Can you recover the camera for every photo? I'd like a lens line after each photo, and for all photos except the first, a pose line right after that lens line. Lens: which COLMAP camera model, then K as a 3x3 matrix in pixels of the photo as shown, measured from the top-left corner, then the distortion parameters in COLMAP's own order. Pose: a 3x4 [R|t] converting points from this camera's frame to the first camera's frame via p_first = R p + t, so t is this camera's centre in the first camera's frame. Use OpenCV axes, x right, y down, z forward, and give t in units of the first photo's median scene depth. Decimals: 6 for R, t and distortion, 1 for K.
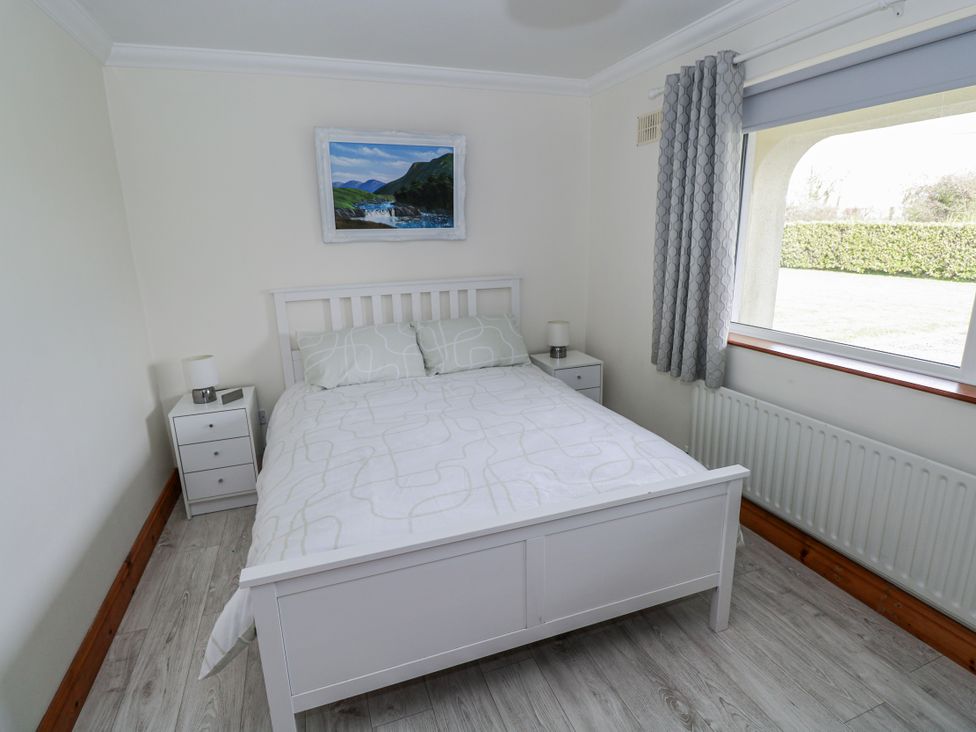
lens RADIAL K [[515.5, 0, 489.0], [0, 515.5, 364.0], [0, 0, 1]] dist [-0.001790, -0.008508]
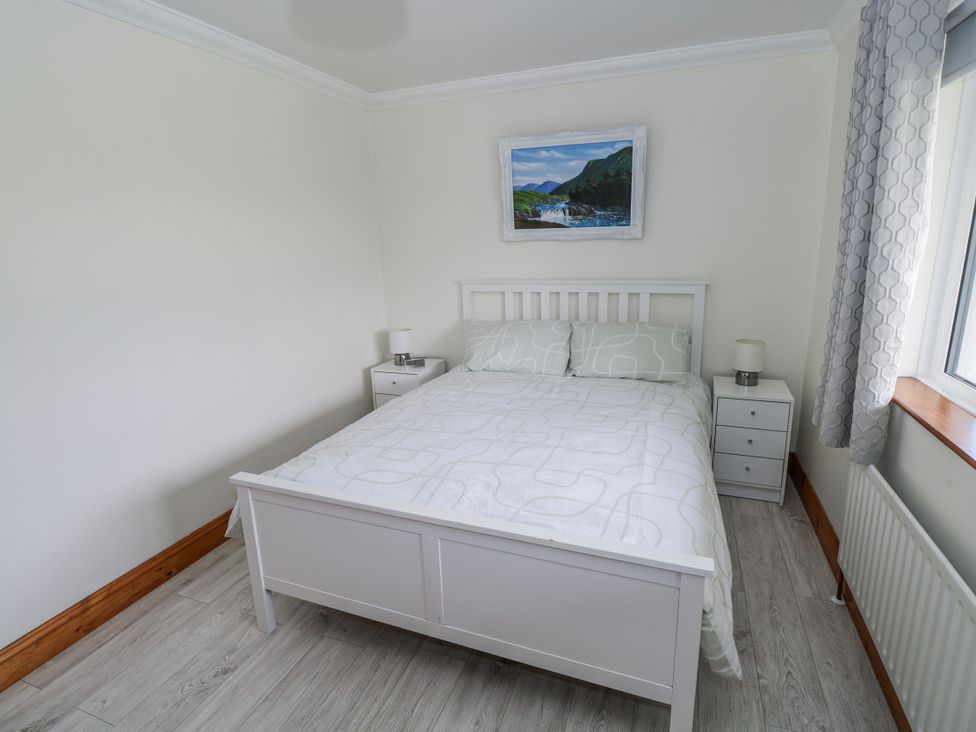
lens RADIAL K [[515.5, 0, 485.3], [0, 515.5, 361.9], [0, 0, 1]] dist [-0.001790, -0.008508]
pose [[0.751897, 0.158245, -0.640007, 0.406158], [-0.151978, 0.986224, 0.065302, -0.046587], [0.641524, 0.048166, 0.765589, 0.140125]]
